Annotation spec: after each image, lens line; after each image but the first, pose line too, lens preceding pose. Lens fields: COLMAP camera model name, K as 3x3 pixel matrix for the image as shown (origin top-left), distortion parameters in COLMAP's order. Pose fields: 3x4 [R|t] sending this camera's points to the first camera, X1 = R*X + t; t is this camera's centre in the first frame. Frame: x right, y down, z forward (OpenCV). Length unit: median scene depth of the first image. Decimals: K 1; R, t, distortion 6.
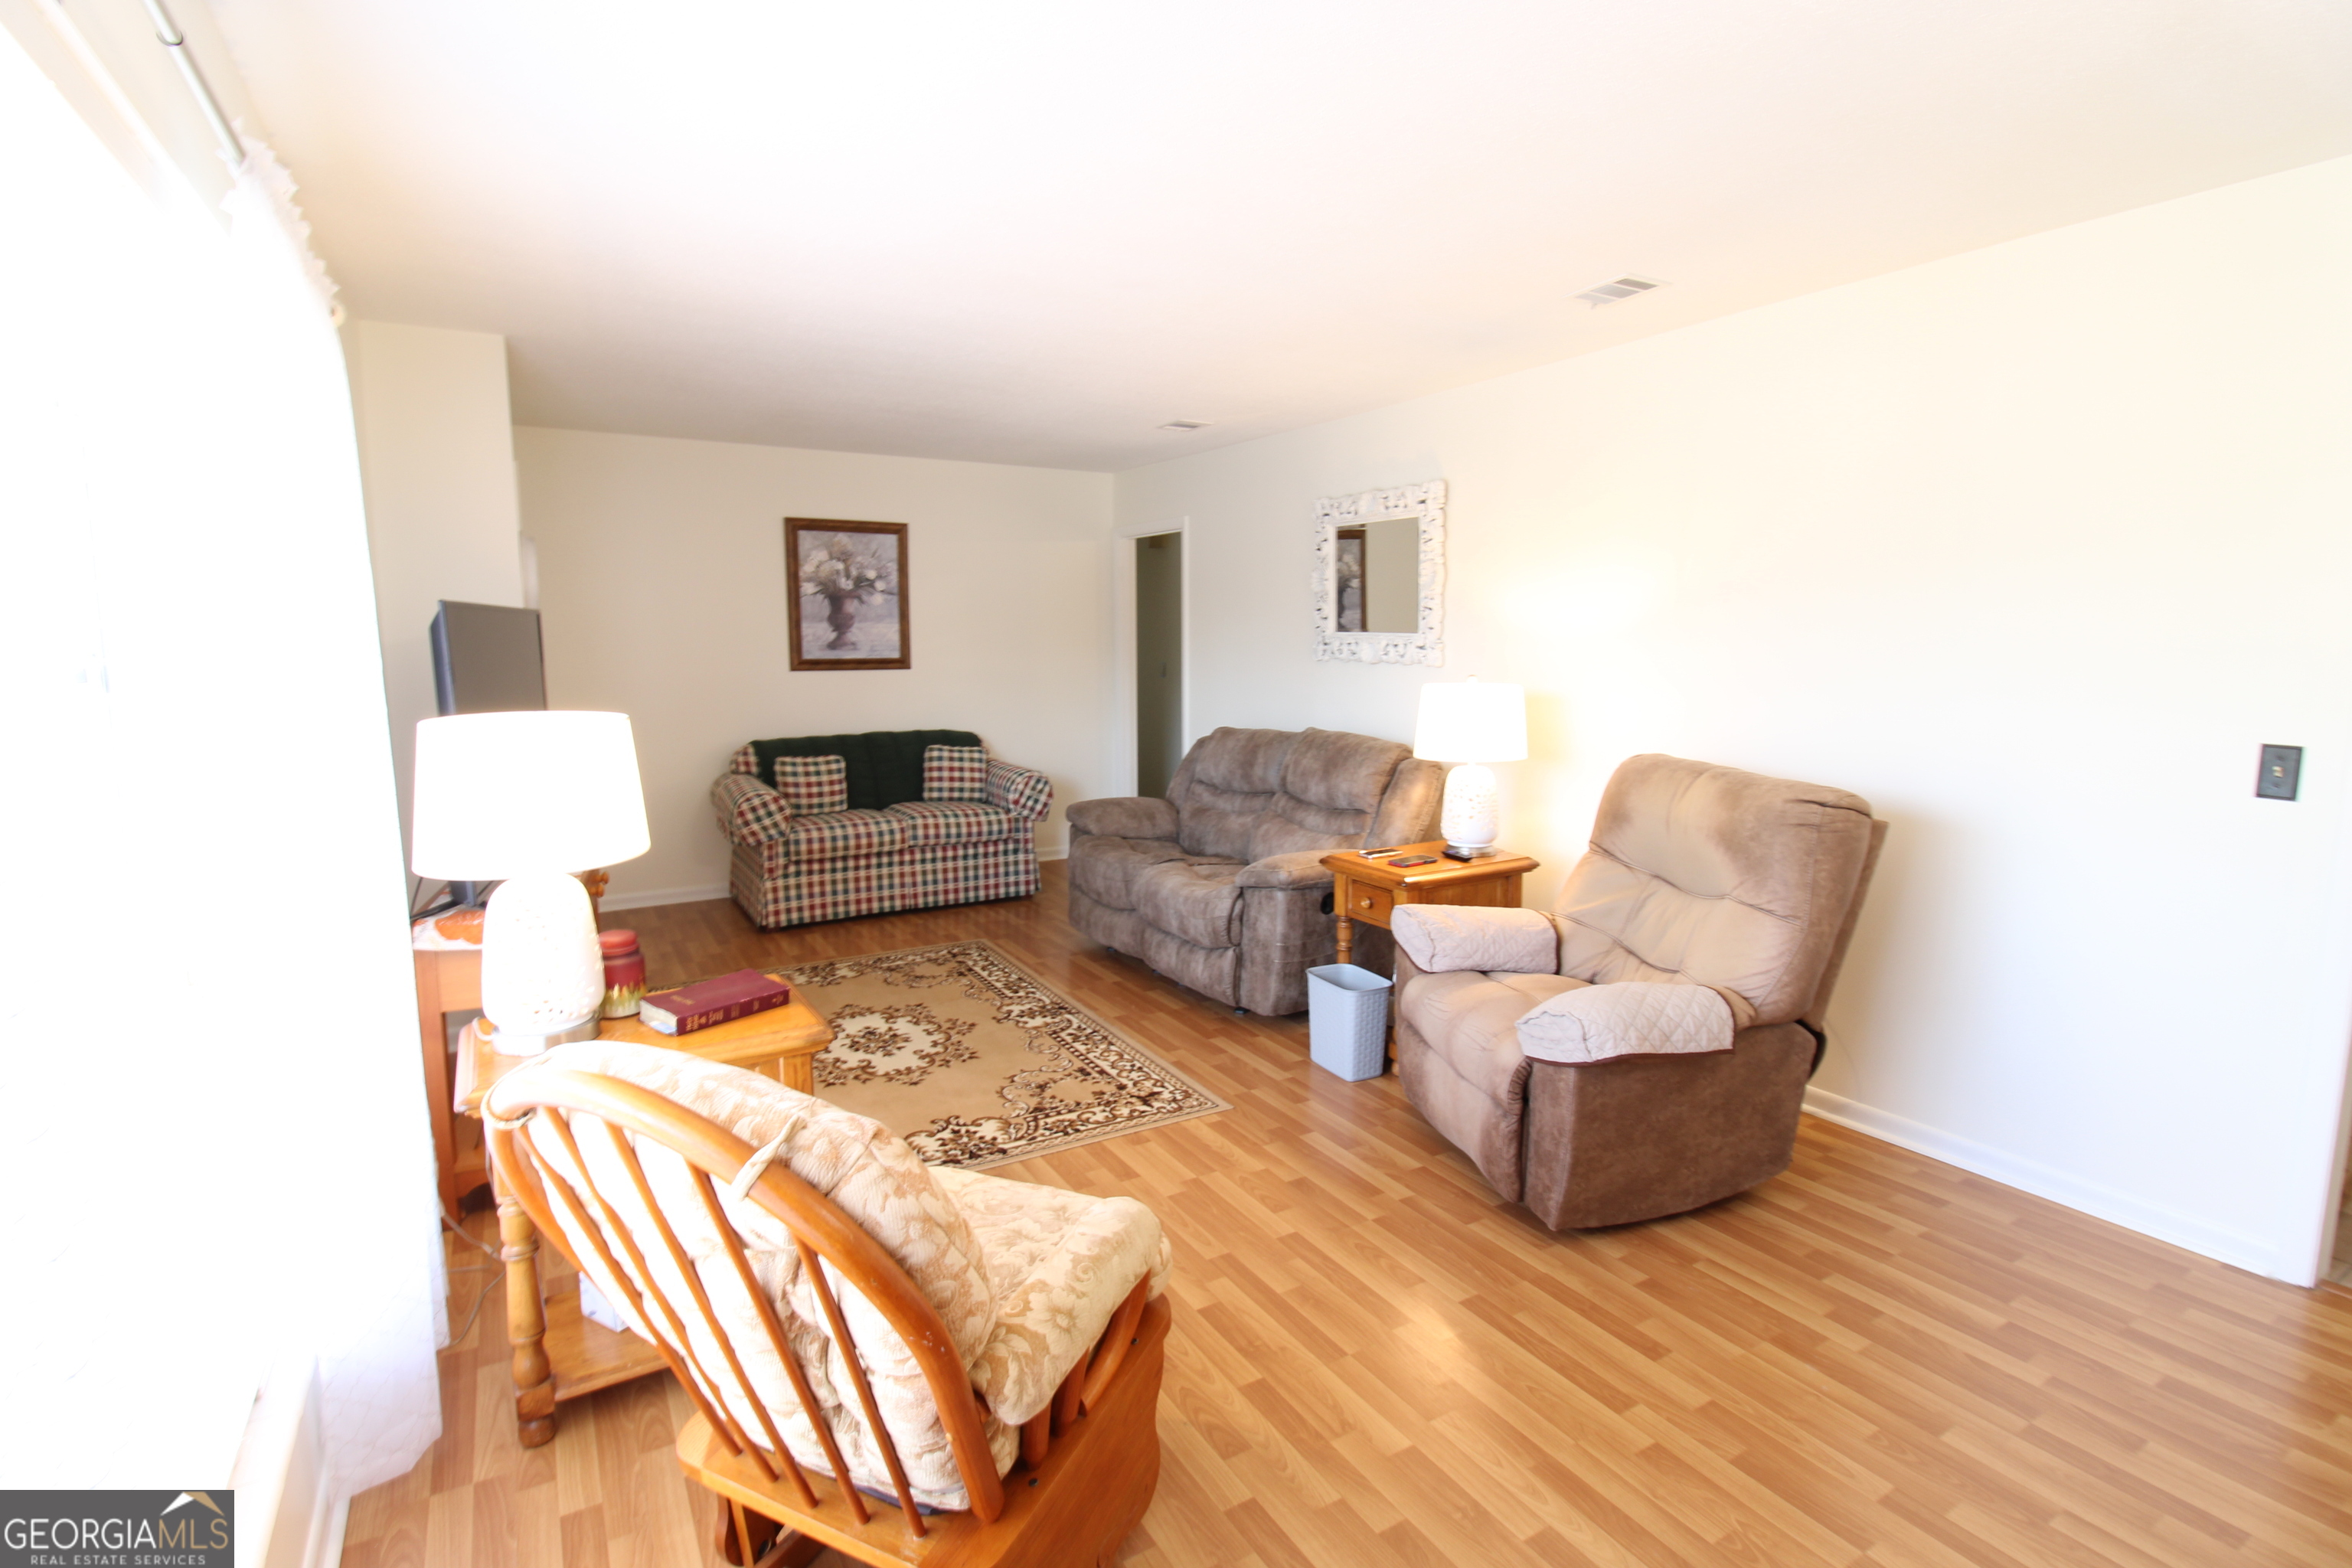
lens RADIAL K [[1099.1, 0, 1189.9], [0, 1099.1, 771.1], [0, 0, 1]] dist [0.002136, -0.011654]
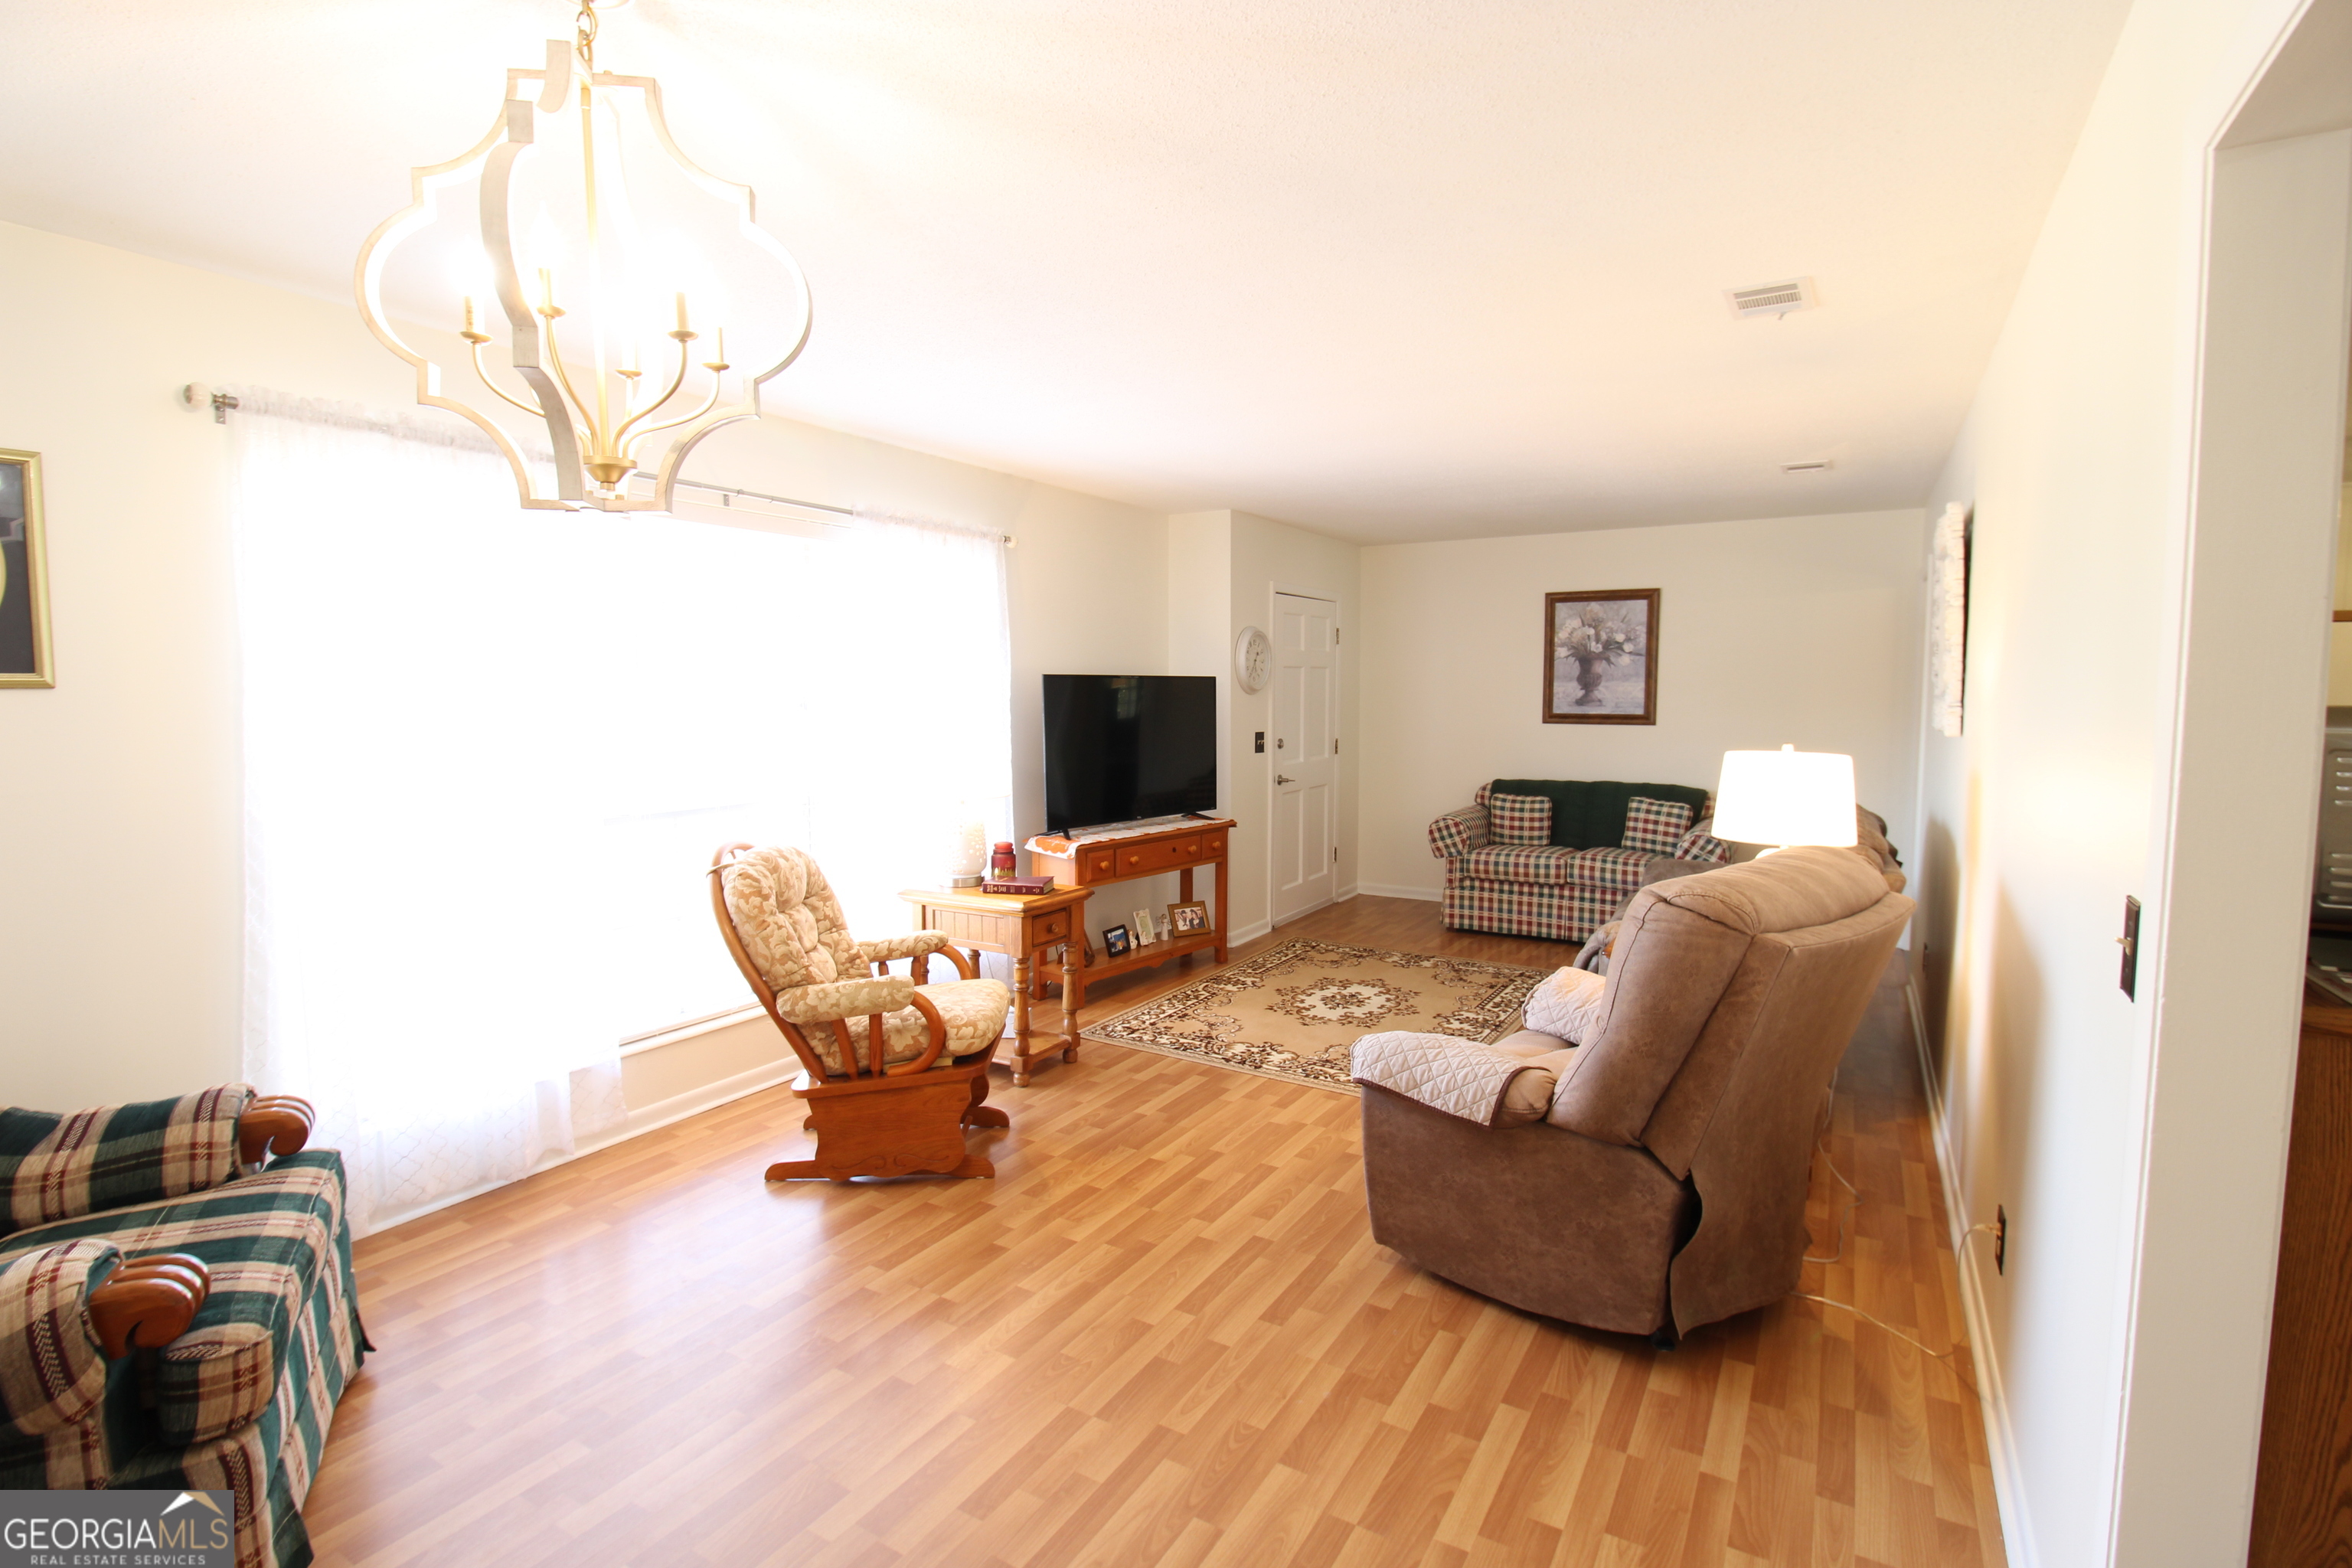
lens RADIAL K [[1099.1, 0, 1189.9], [0, 1099.1, 771.1], [0, 0, 1]] dist [0.002136, -0.011654]
pose [[0.480622, 0.067321, -0.874340, 0.540967], [-0.110690, 0.993731, 0.015668, -0.019372], [0.869914, 0.089250, 0.485061, 0.126048]]
